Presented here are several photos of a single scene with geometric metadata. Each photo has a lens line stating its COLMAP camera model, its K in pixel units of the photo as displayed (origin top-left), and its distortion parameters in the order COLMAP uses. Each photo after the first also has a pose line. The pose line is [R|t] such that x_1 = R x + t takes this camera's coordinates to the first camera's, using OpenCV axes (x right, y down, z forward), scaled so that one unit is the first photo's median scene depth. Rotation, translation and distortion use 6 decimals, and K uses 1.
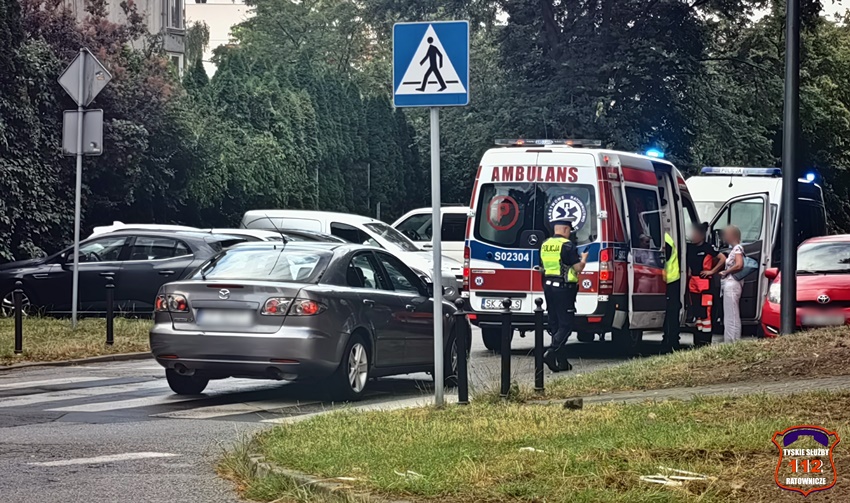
lens RADIAL K [[2794.6, 0, 427.1], [0, 2794.6, 252.5], [0, 0, 1]] dist [0.310871, 0.000000]
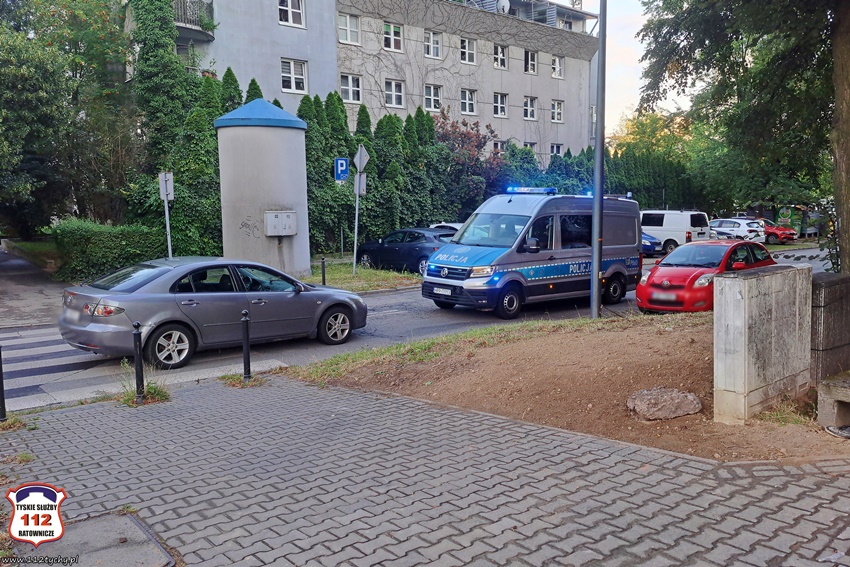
lens RADIAL K [[803.7, 0, 431.9], [0, 803.7, 290.5], [0, 0, 1]] dist [0.055610, 0.000000]
pose [[0.884611, 0.047908, -0.463862, 0.205143], [-0.001817, 0.995055, 0.099305, -0.022018], [0.466326, -0.087003, 0.880324, 0.455042]]
